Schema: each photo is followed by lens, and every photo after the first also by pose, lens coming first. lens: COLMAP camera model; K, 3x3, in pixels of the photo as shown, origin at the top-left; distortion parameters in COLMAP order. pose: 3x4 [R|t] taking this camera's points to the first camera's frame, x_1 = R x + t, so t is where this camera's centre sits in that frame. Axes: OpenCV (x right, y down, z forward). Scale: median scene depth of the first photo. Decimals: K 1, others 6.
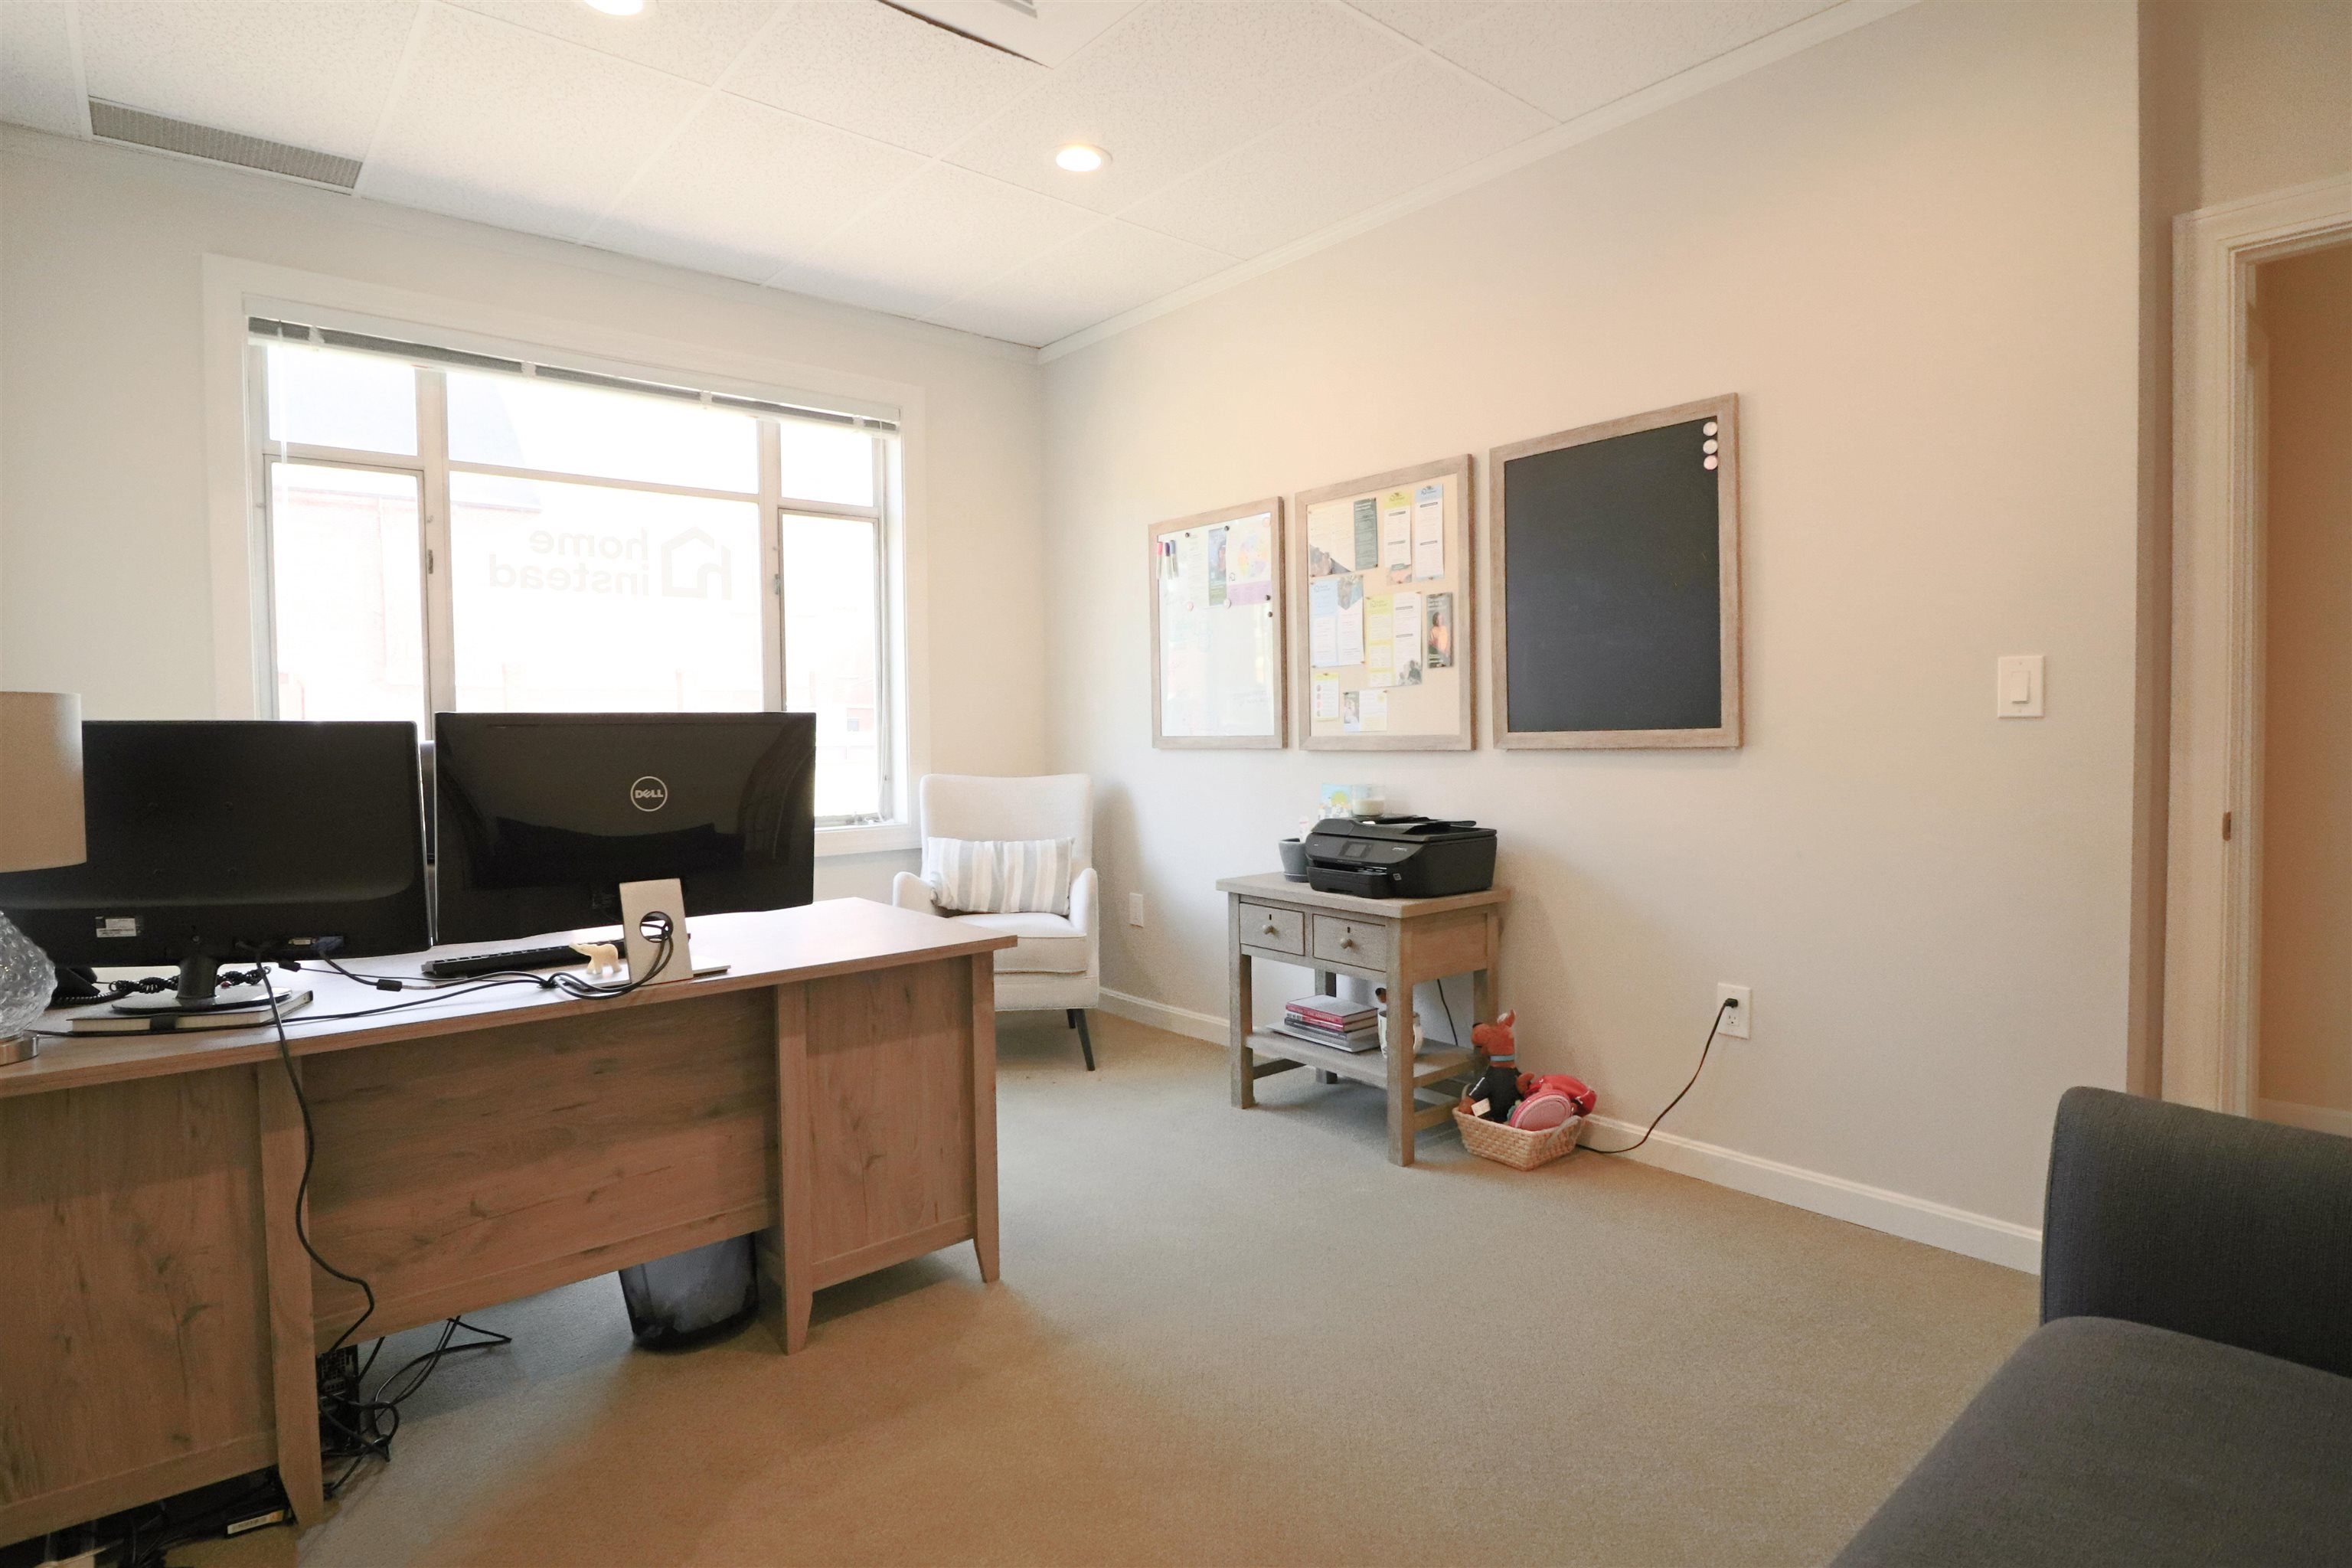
lens RADIAL K [[1212.8, 0, 1181.9], [0, 1212.8, 766.5], [0, 0, 1]] dist [0.001407, -0.013094]
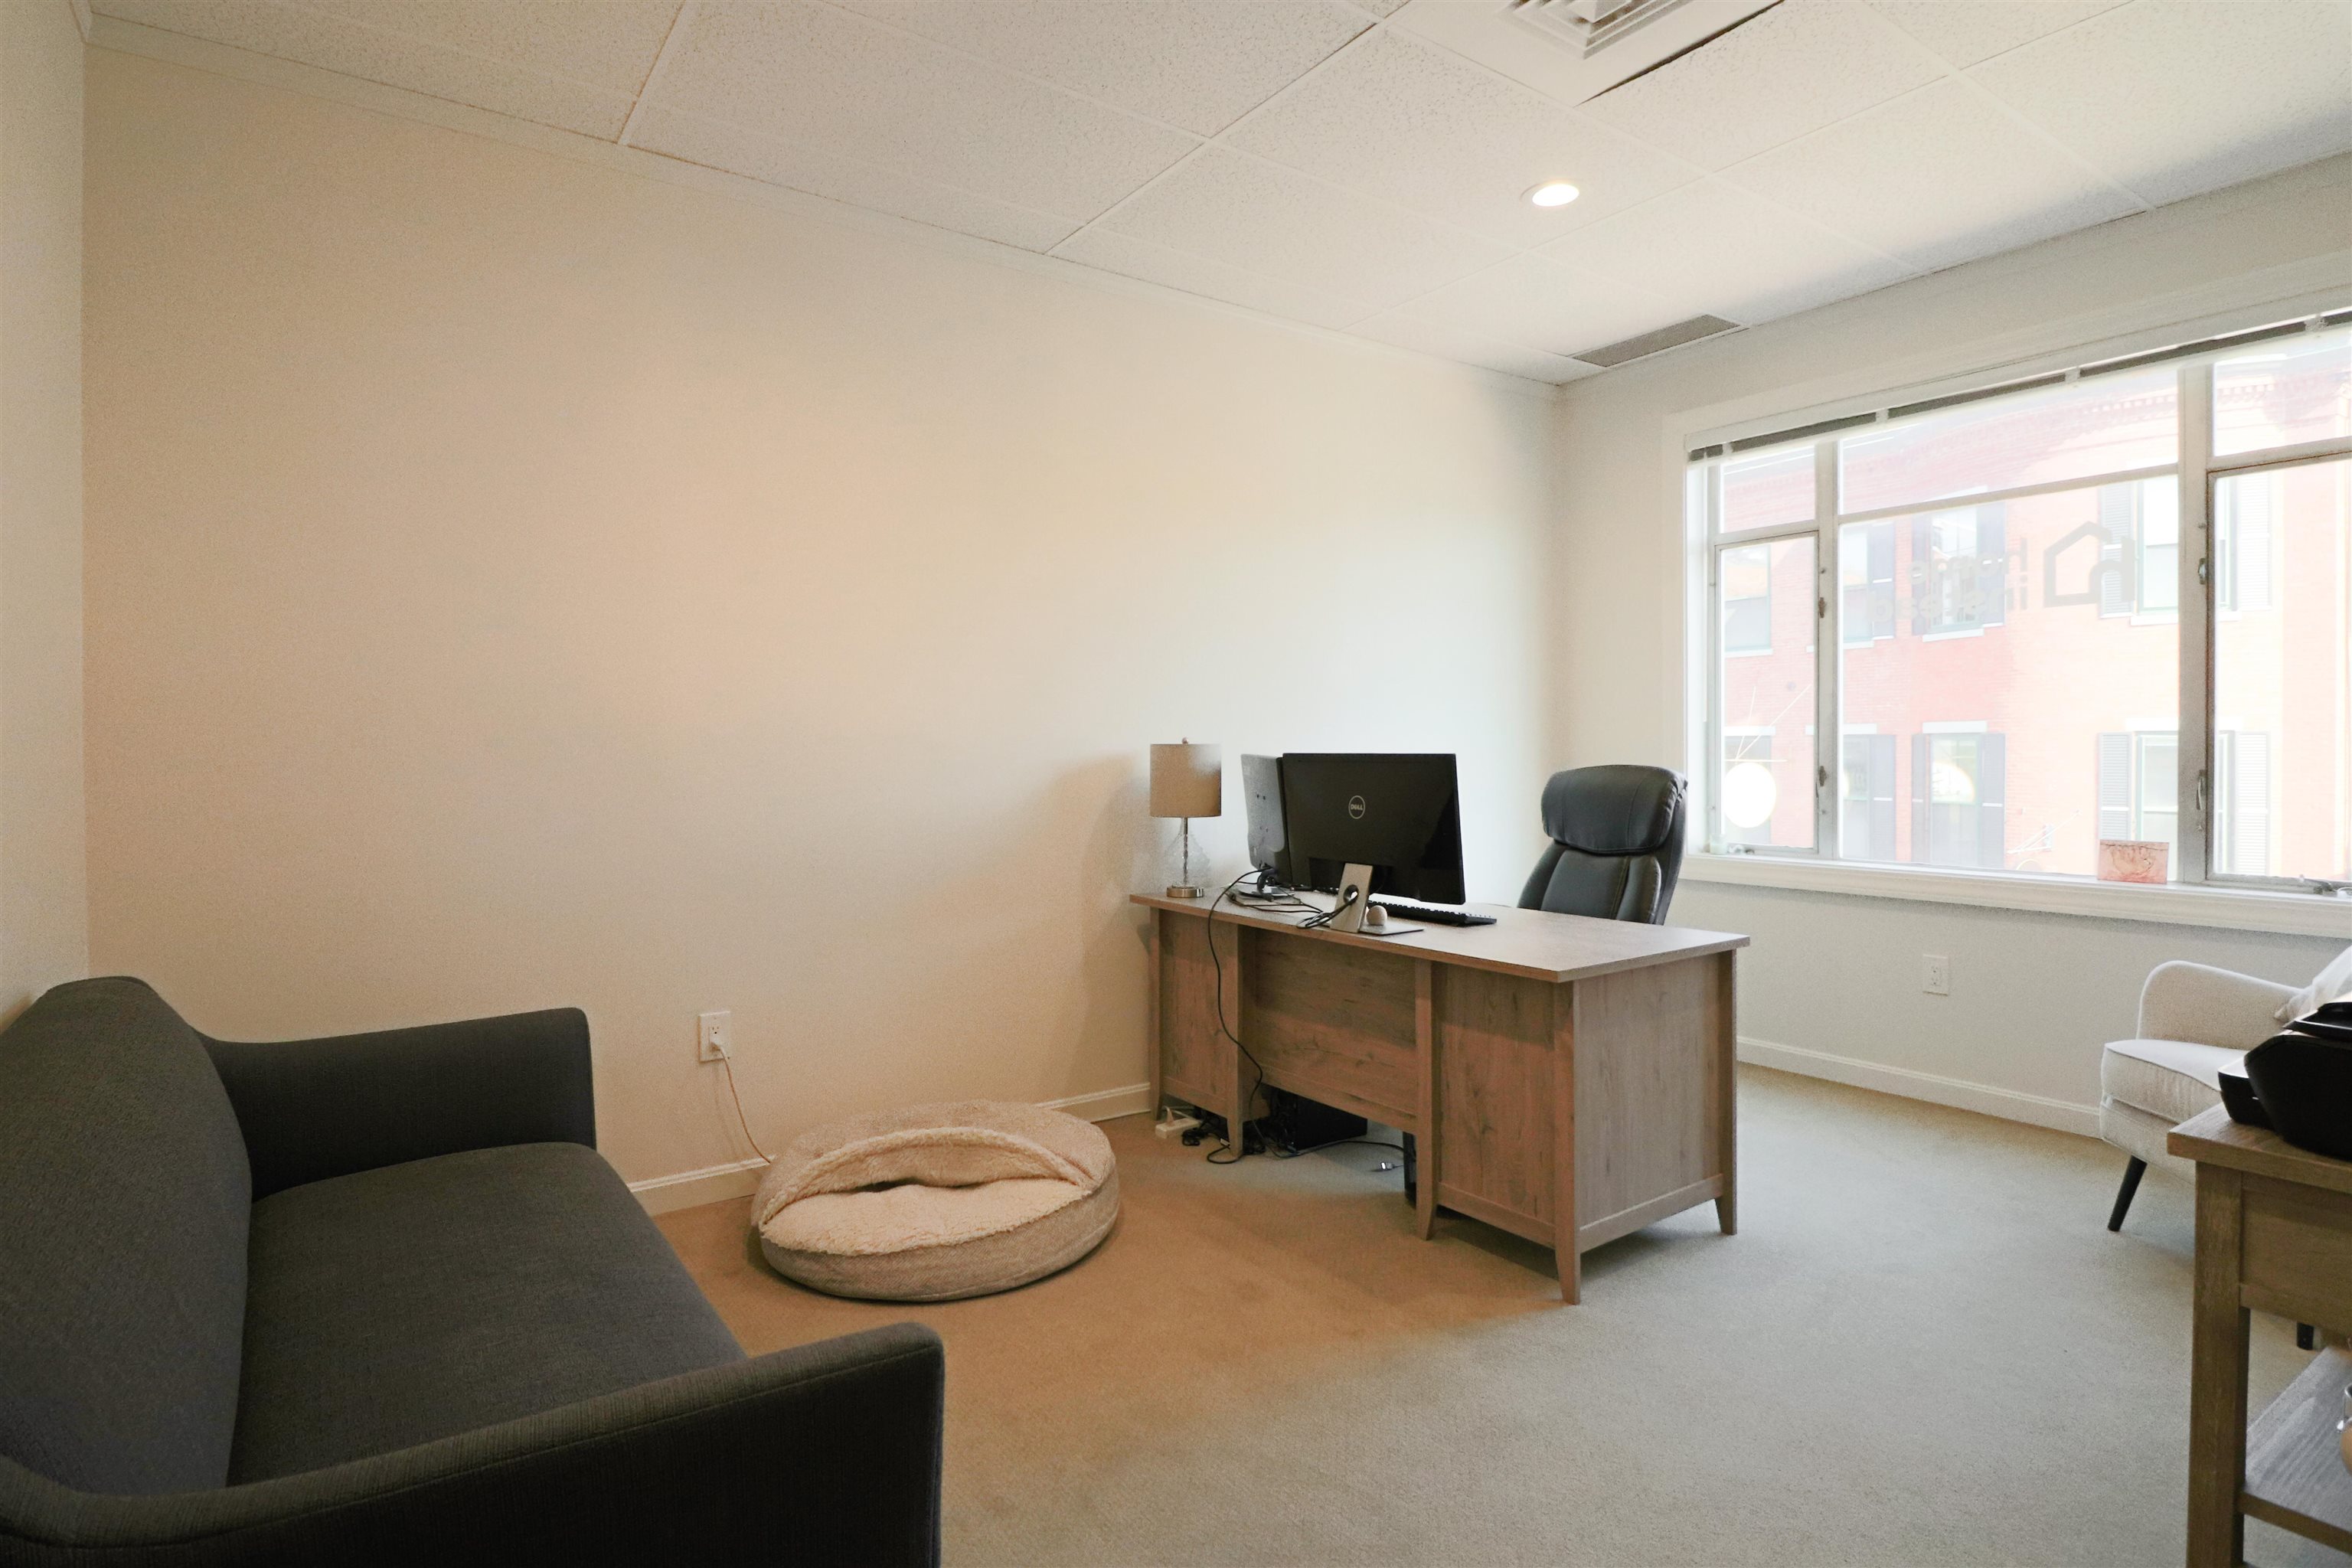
lens RADIAL K [[1212.8, 0, 1181.9], [0, 1212.8, 766.5], [0, 0, 1]] dist [0.001407, -0.013094]
pose [[-0.087853, 0.030625, -0.995663, 0.598181], [-0.026212, 0.999110, 0.033044, -0.039973], [0.995789, 0.029002, -0.086972, 0.500876]]
